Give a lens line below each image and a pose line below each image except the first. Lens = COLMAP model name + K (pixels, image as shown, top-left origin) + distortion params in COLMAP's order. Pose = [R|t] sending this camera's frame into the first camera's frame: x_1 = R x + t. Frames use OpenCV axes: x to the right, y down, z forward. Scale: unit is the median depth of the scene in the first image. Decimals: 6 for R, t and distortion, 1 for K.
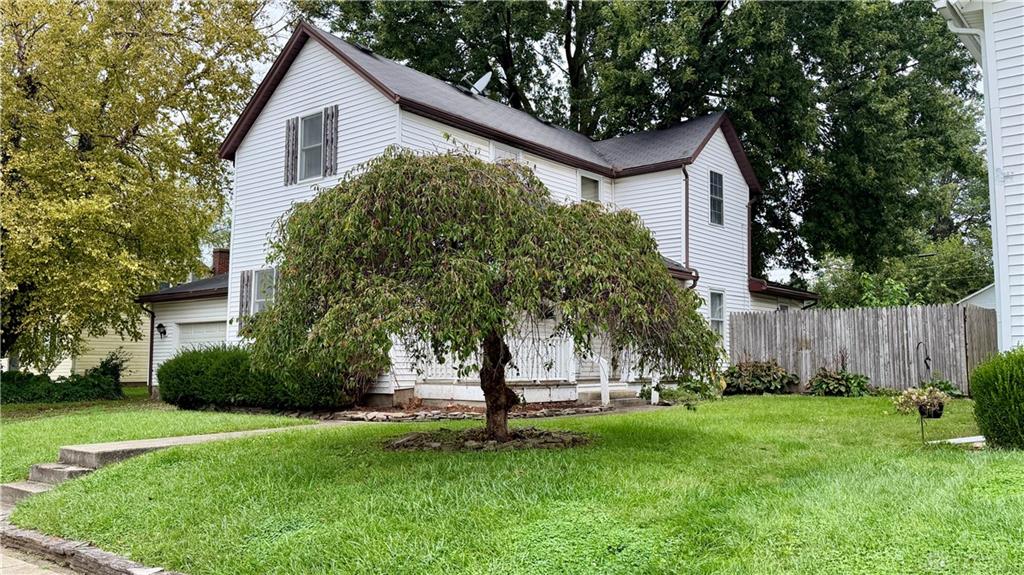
lens RADIAL K [[812.2, 0, 515.5], [0, 812.2, 282.4], [0, 0, 1]] dist [0.044943, -0.012829]
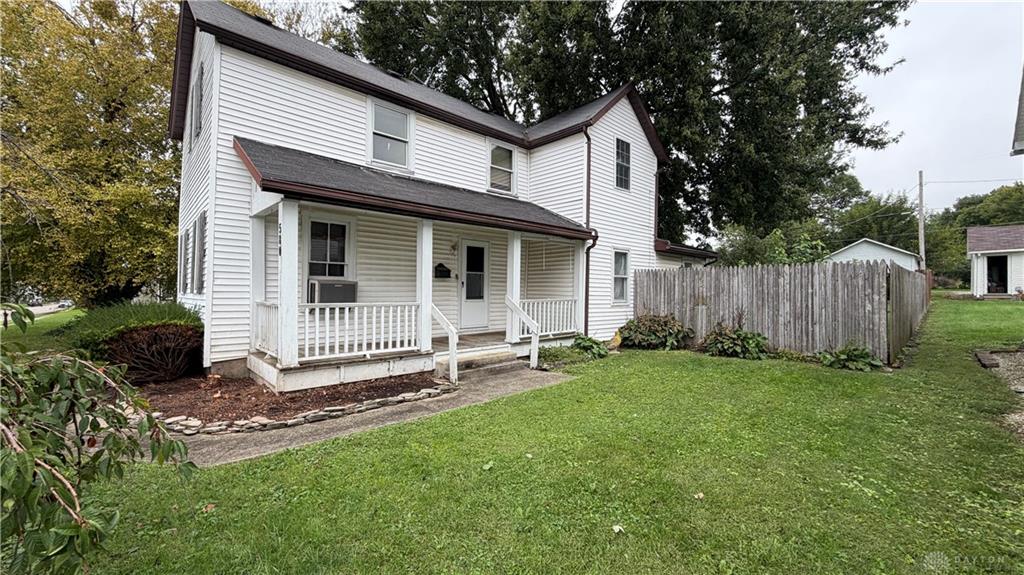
lens RADIAL K [[408.1, 0, 514.3], [0, 408.1, 290.8], [0, 0, 1]] dist [-0.002058, -0.000424]
pose [[0.993549, 0.000021, -0.113401, 0.174670], [0.010825, 0.995416, 0.095027, 0.011483], [0.112883, -0.095641, 0.988994, 0.456536]]
